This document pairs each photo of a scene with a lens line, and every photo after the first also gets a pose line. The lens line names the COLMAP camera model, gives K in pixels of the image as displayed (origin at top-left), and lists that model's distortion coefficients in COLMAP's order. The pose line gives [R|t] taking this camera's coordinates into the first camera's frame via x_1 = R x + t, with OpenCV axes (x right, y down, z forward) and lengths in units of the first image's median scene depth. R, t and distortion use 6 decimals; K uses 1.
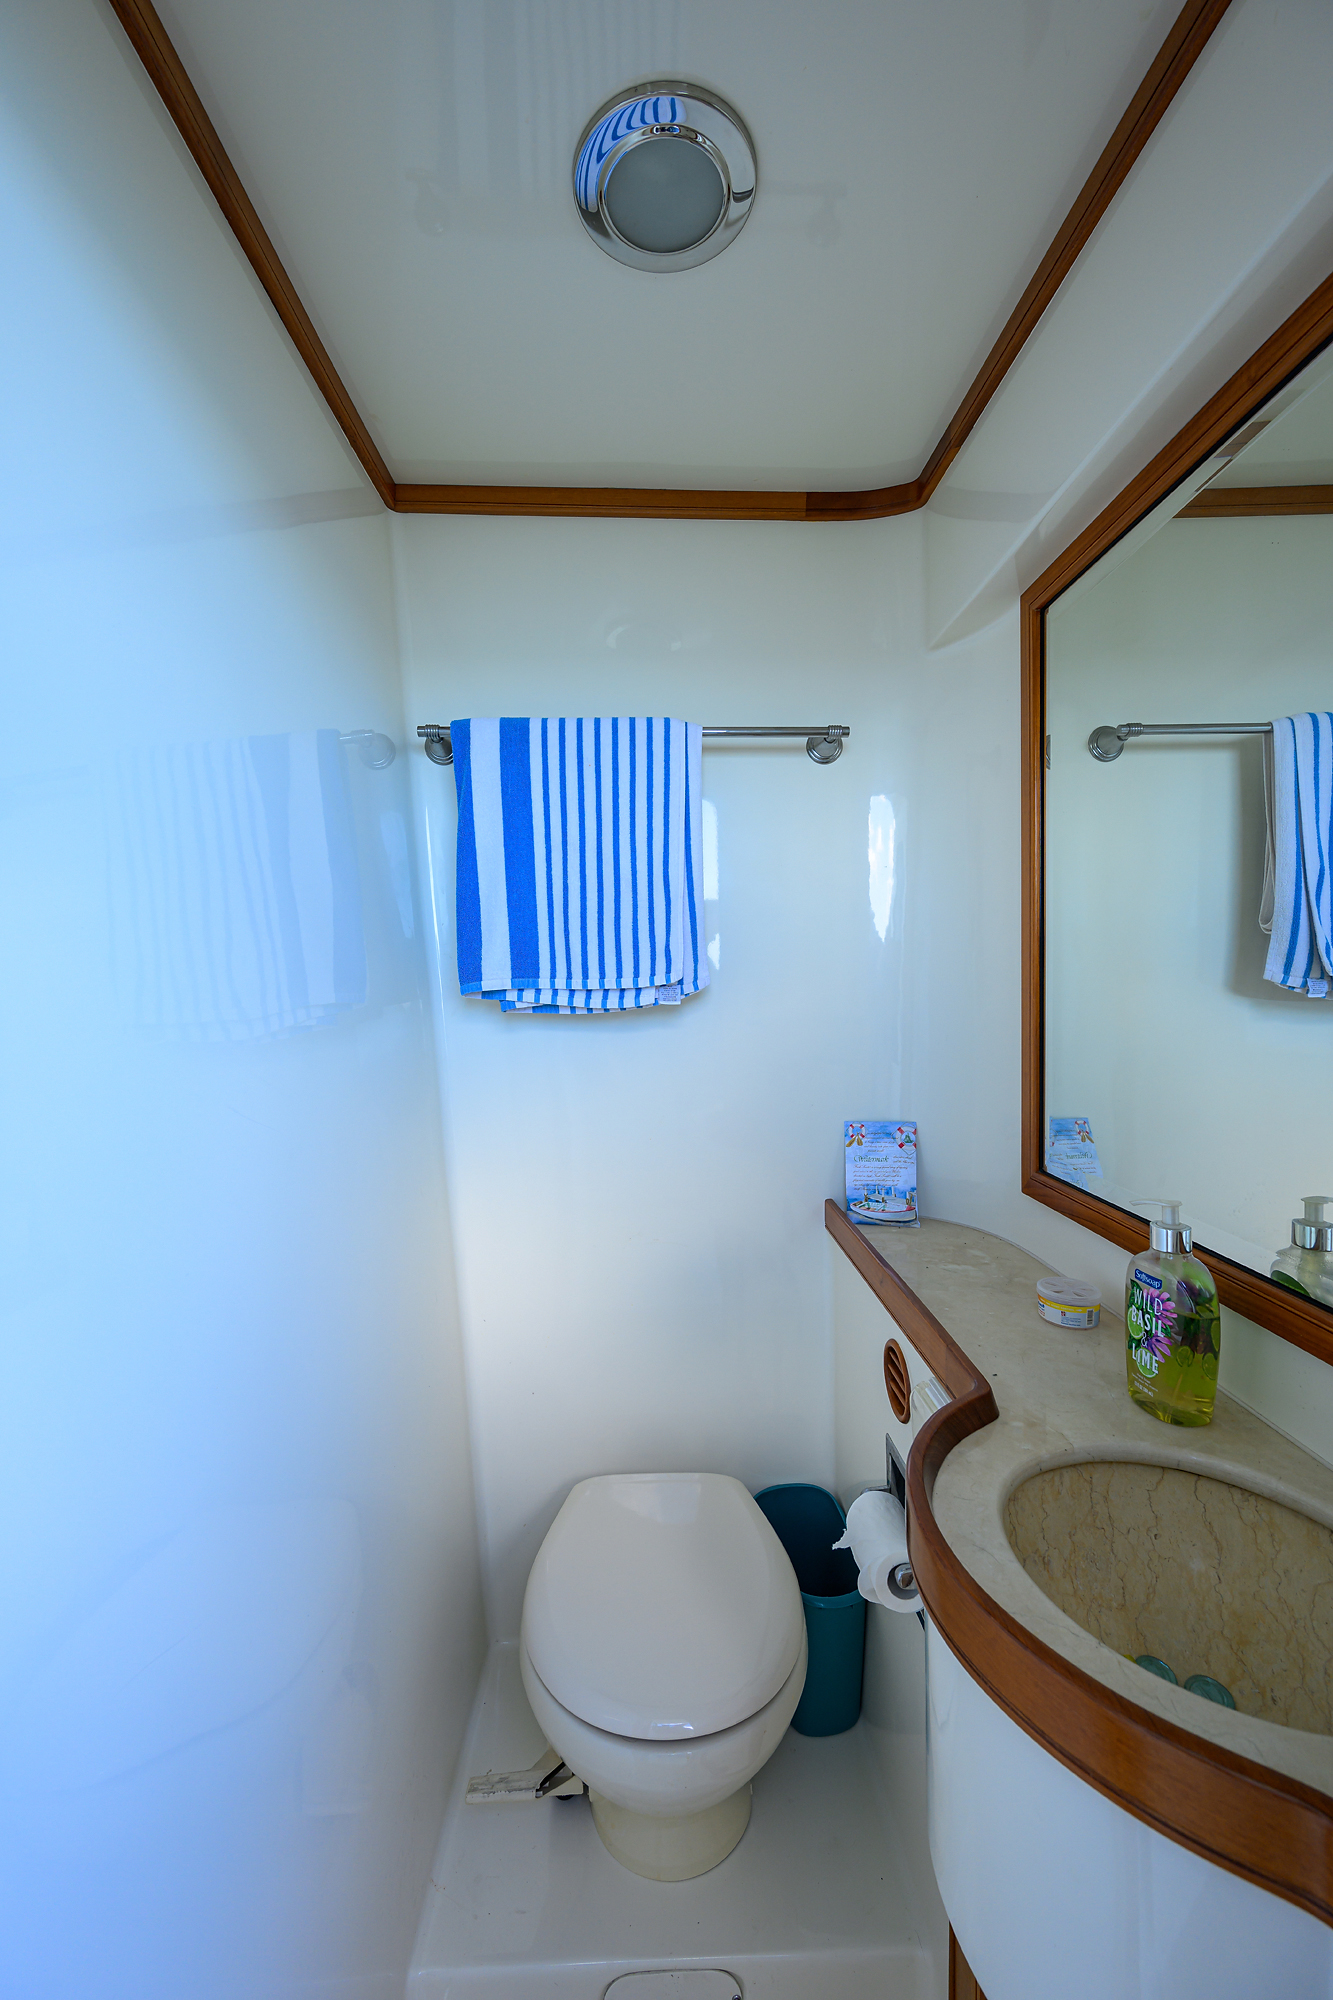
lens RADIAL K [[783.0, 0, 662.0], [0, 783.0, 999.2], [0, 0, 1]] dist [-0.001801, 0.000013]
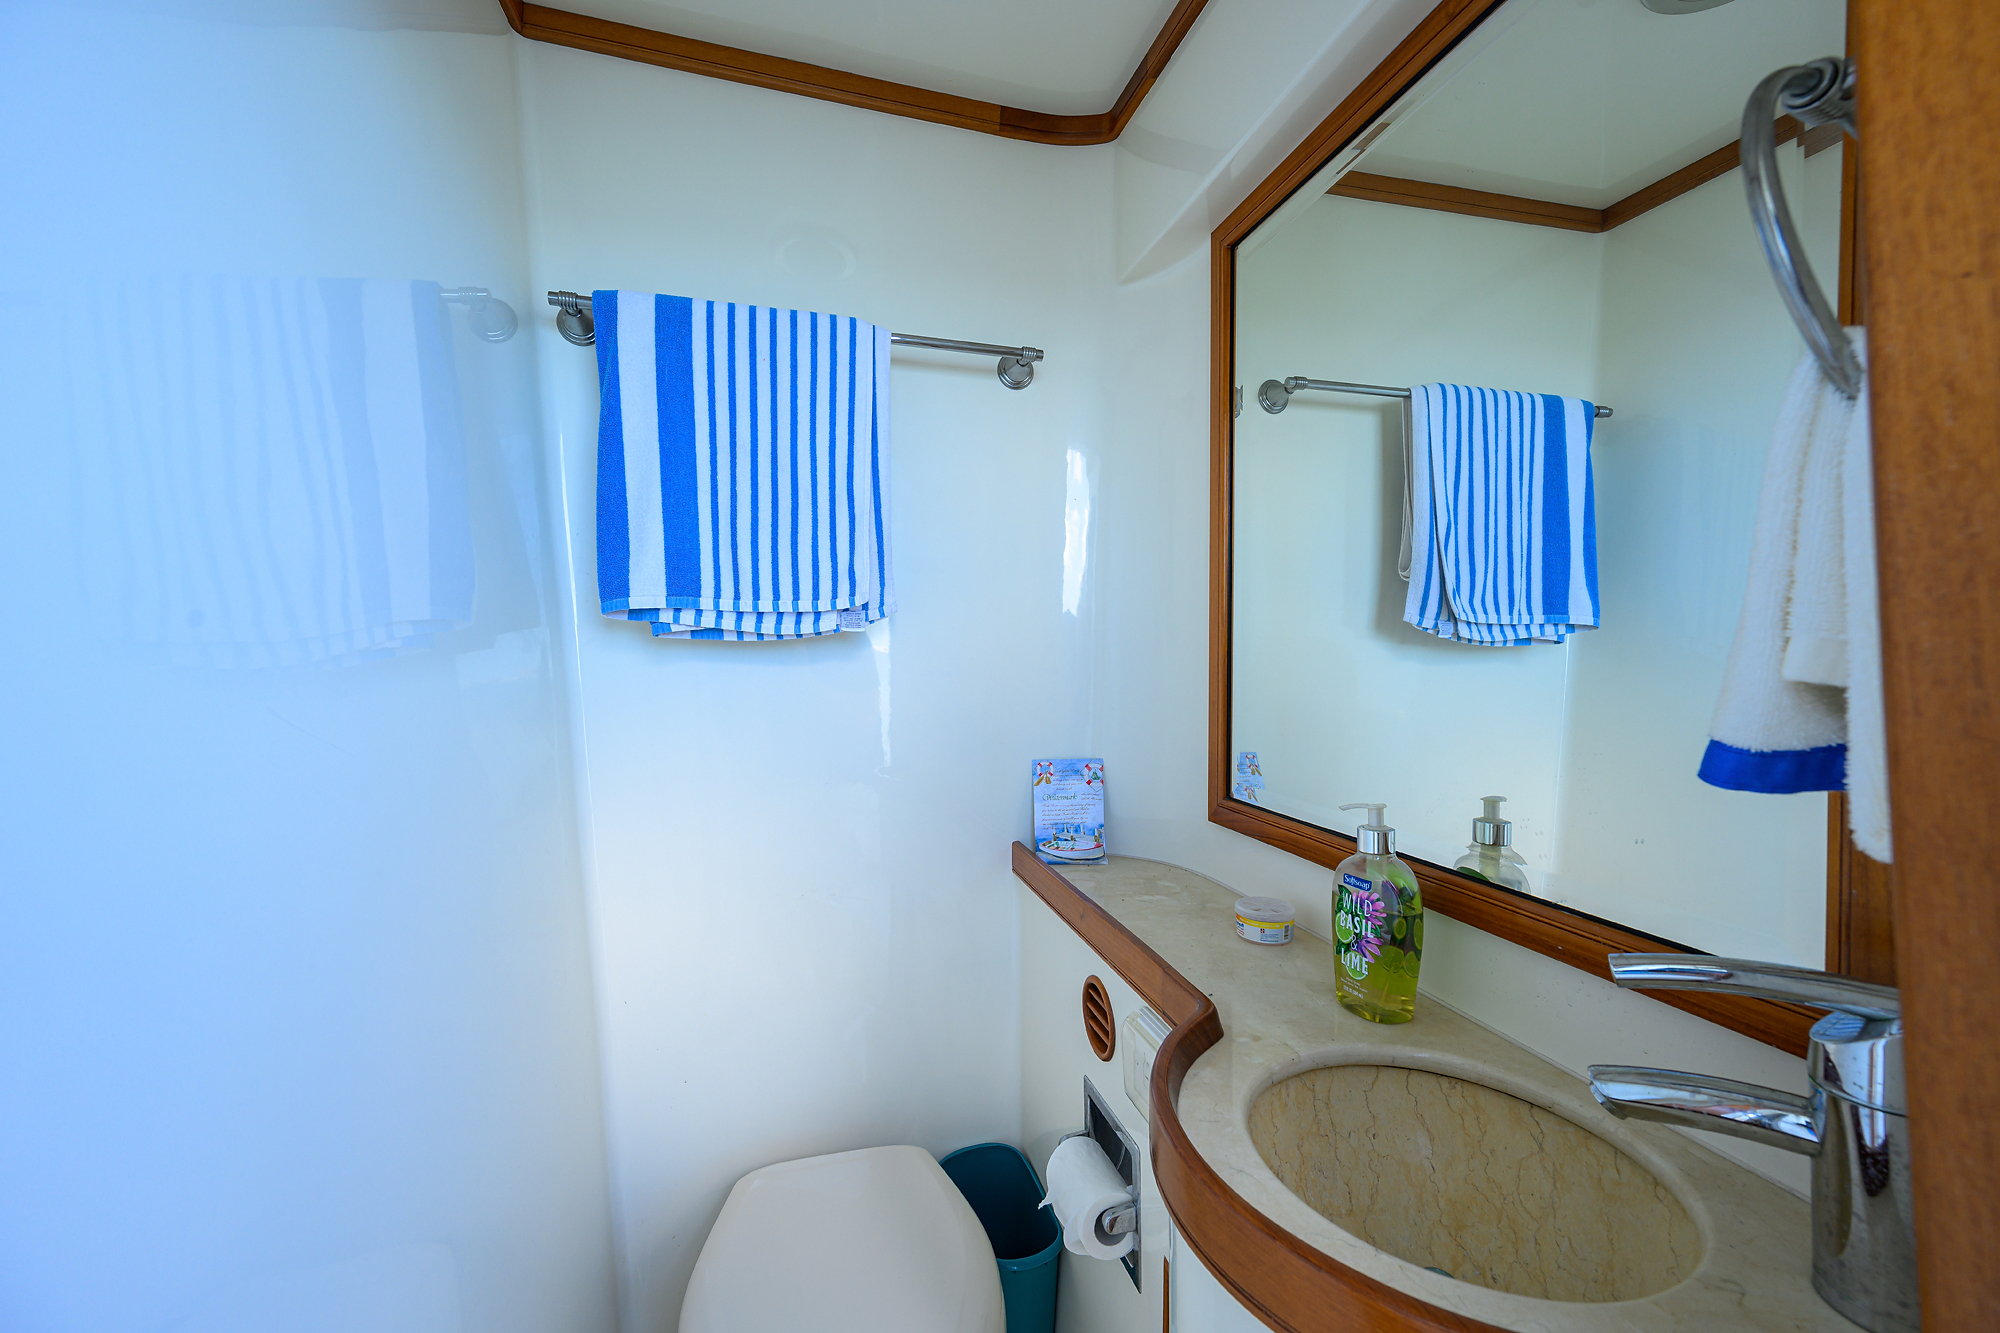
lens RADIAL K [[783.0, 0, 1006.9], [0, 783.0, 663.9], [0, 0, 1]] dist [-0.001801, 0.000013]
pose [[0.969040, 0.010750, 0.246669, -0.040732], [-0.007953, 0.999892, -0.012332, 0.054379], [-0.246775, 0.009989, 0.969021, 0.076924]]
